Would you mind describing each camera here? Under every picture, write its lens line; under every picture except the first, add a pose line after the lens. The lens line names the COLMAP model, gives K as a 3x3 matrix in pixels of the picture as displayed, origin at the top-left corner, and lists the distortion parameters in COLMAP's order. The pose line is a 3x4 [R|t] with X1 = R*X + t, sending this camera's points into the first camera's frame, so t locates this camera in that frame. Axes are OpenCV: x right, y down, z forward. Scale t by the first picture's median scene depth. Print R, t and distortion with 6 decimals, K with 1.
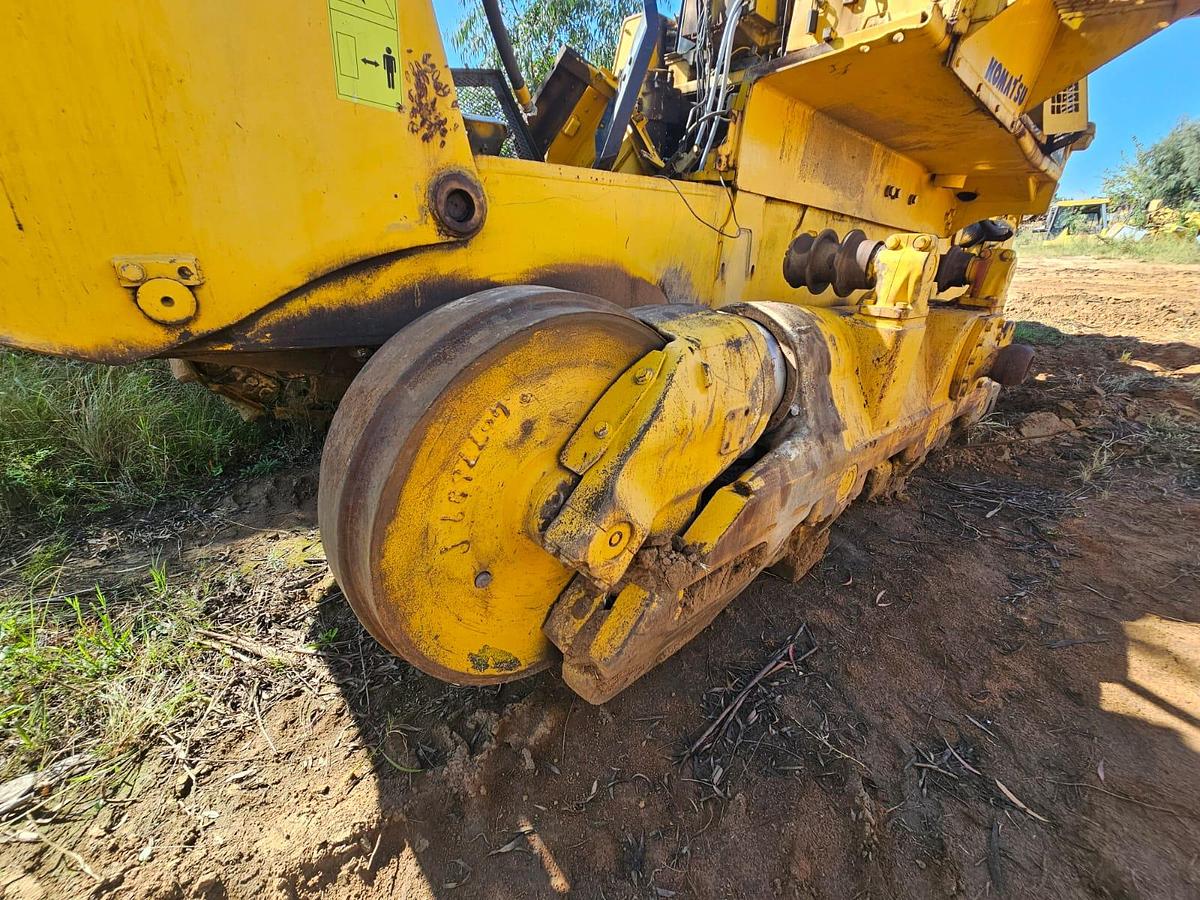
lens RADIAL K [[489.2, 0, 603.1], [0, 489.2, 451.1], [0, 0, 1]] dist [0.000374, 0.000172]
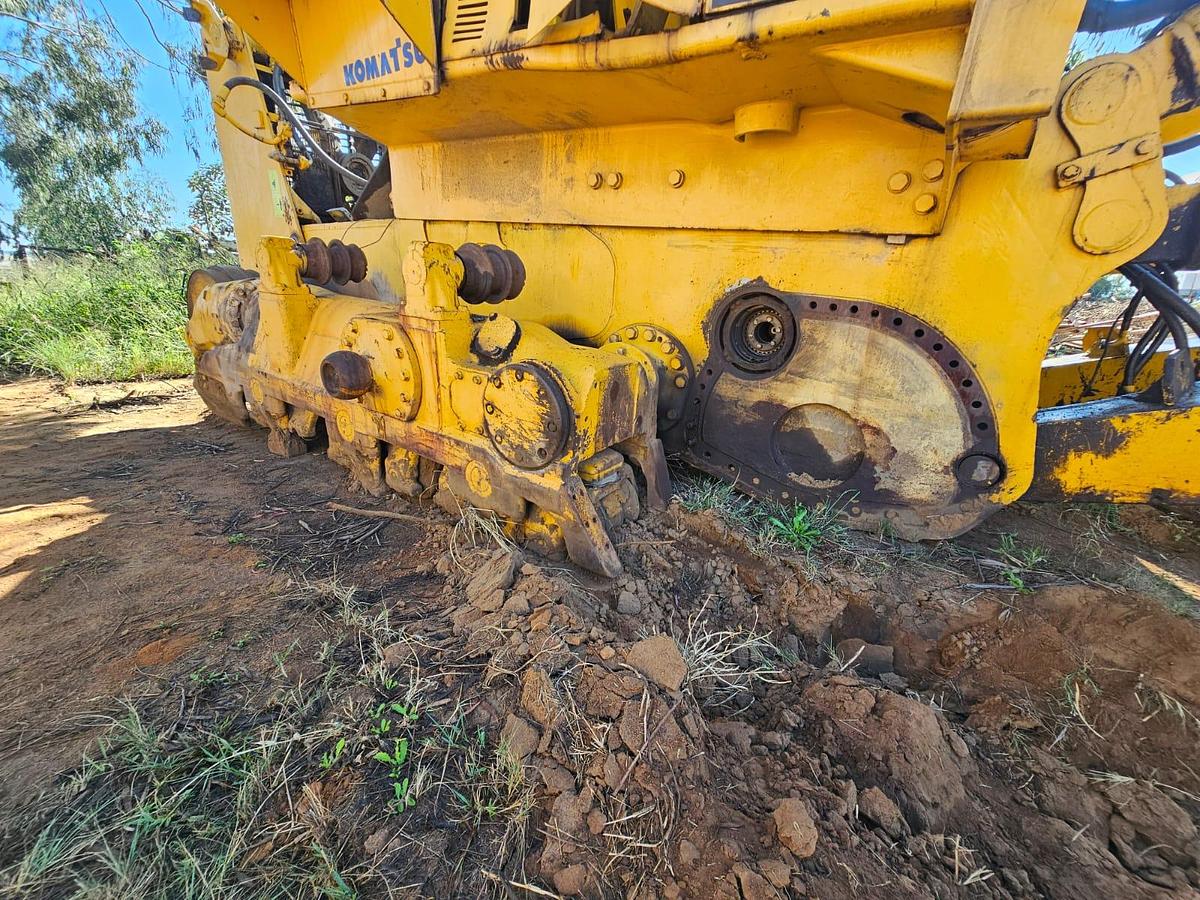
lens RADIAL K [[489.2, 0, 603.1], [0, 489.2, 451.1], [0, 0, 1]] dist [0.000374, 0.000172]
pose [[0.235932, 0.299710, -0.924397, 2.746134], [-0.415888, 0.890876, 0.182695, -0.621296], [0.878278, 0.341342, 0.334832, 1.805964]]
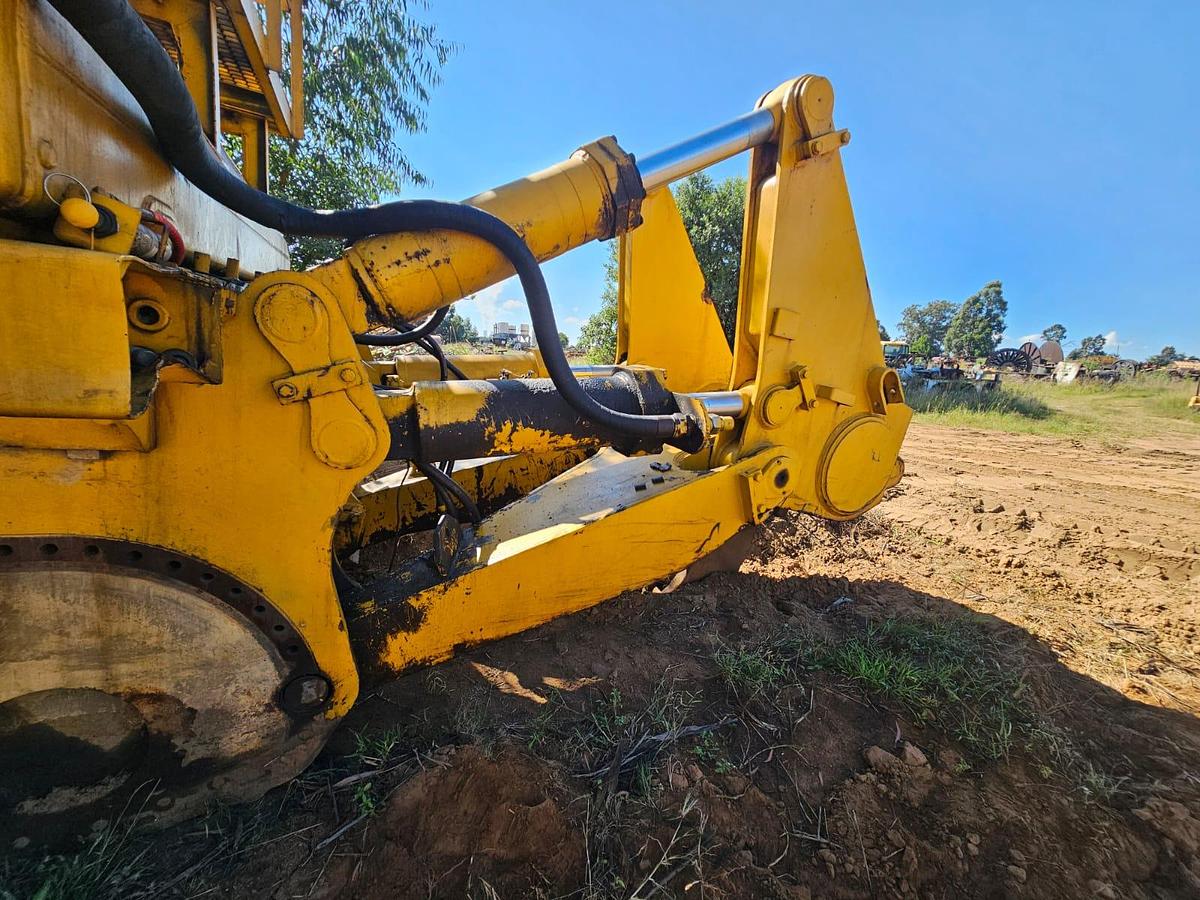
lens RADIAL K [[489.2, 0, 603.1], [0, 489.2, 451.1], [0, 0, 1]] dist [0.000374, 0.000172]
pose [[0.957150, 0.115504, -0.265562, 2.680987], [-0.172041, 0.964449, -0.200598, -1.103644], [0.232951, 0.237689, 0.942994, 2.076695]]
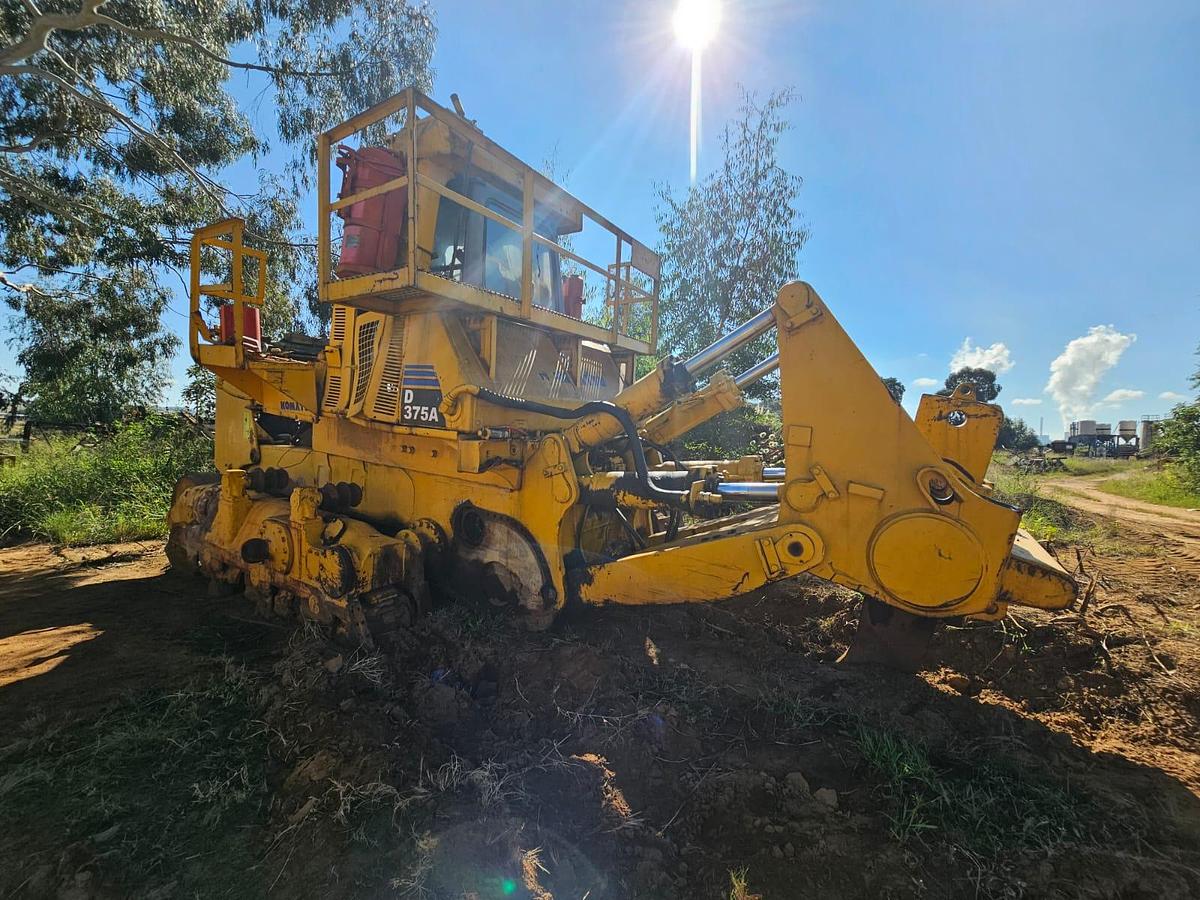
lens RADIAL K [[489.2, 0, 603.1], [0, 489.2, 451.1], [0, 0, 1]] dist [0.000374, 0.000172]
pose [[0.288164, 0.028048, -0.957170, 4.288722], [-0.407155, 0.908304, -0.095961, -1.251698], [0.866710, 0.417369, 0.273160, 2.238015]]
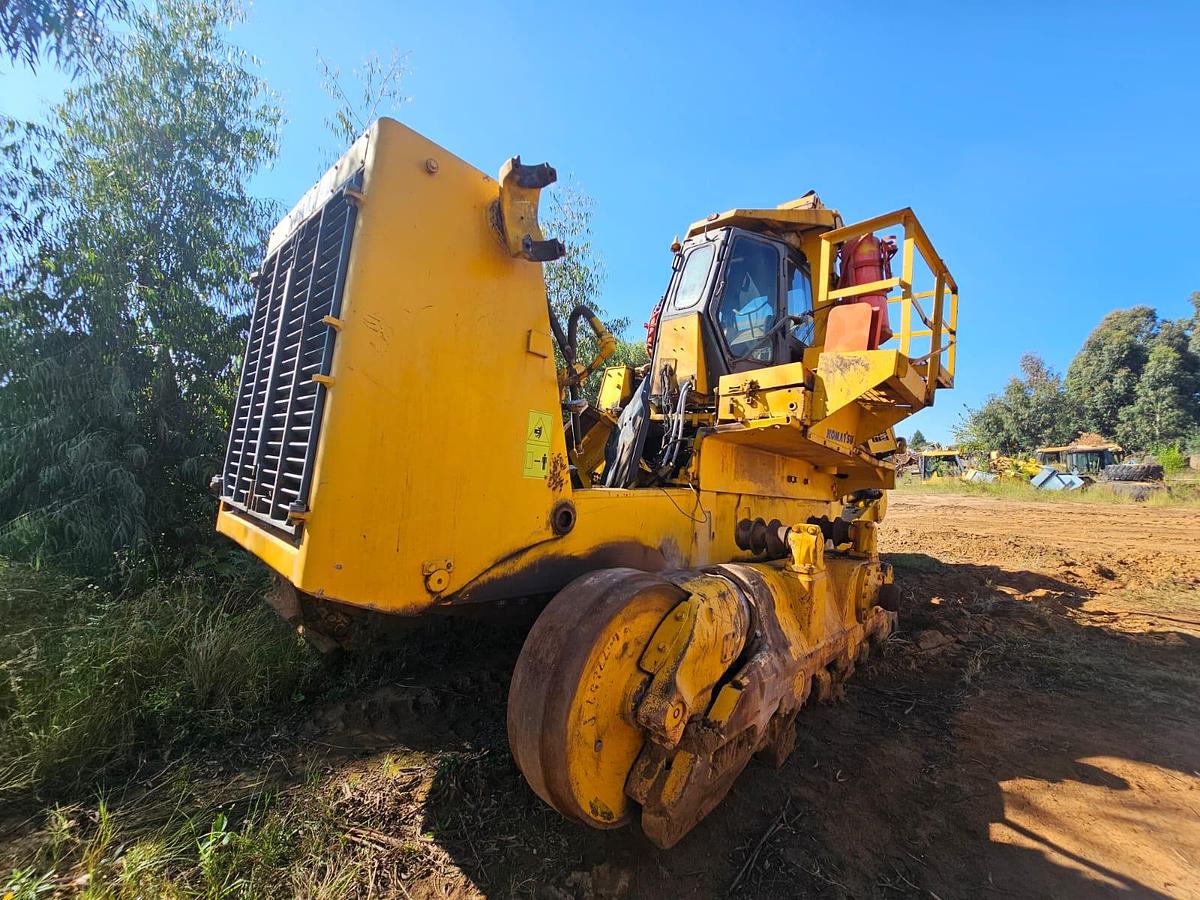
lens RADIAL K [[489.2, 0, 603.1], [0, 489.2, 451.1], [0, 0, 1]] dist [0.000374, 0.000172]
pose [[0.994416, 0.015646, 0.104366, -0.313249], [0.030734, 0.903143, -0.428238, 0.052005], [-0.100958, 0.429054, 0.897619, -0.693691]]
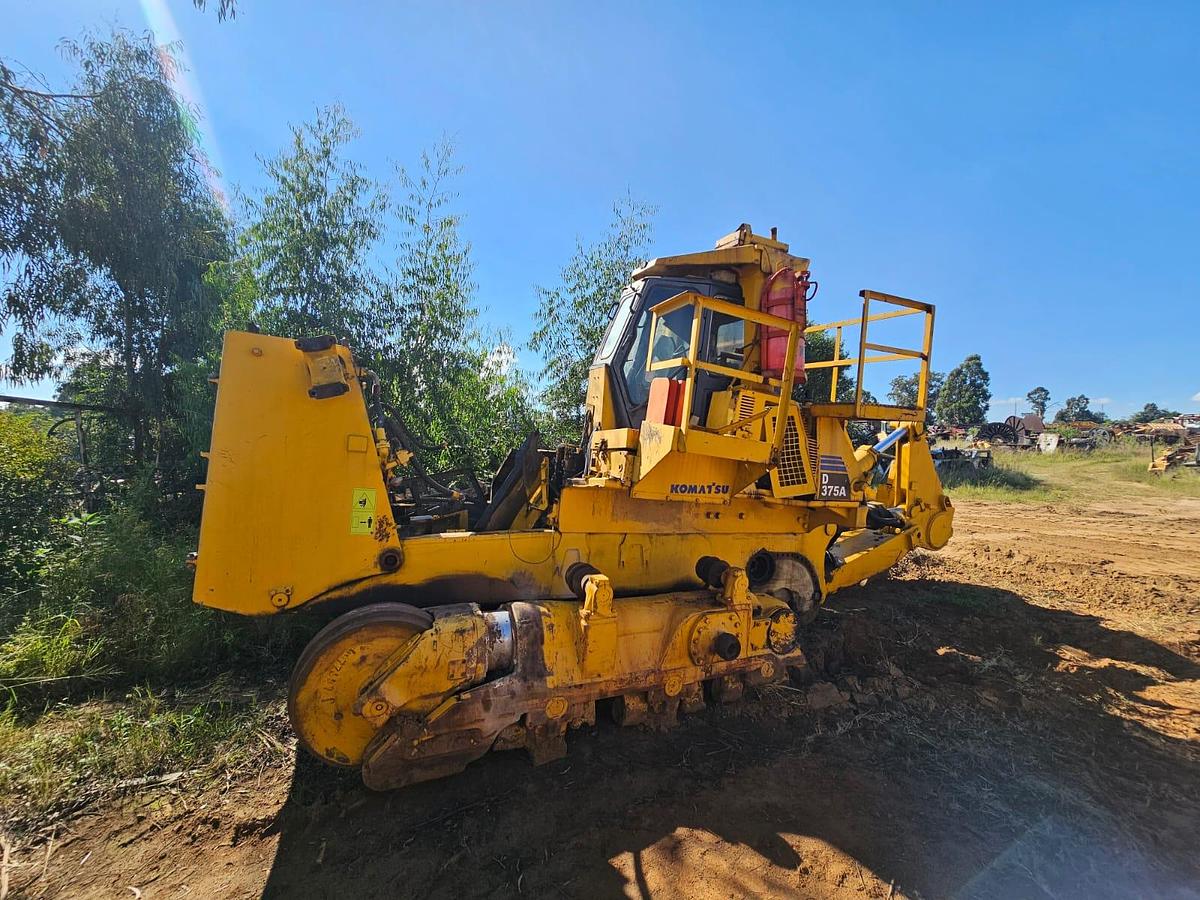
lens RADIAL K [[489.2, 0, 603.1], [0, 489.2, 451.1], [0, 0, 1]] dist [0.000374, 0.000172]
pose [[0.959921, 0.027235, -0.278943, 1.371955], [-0.128540, 0.927203, -0.351813, -0.242794], [0.249055, 0.373568, 0.893542, -1.161765]]
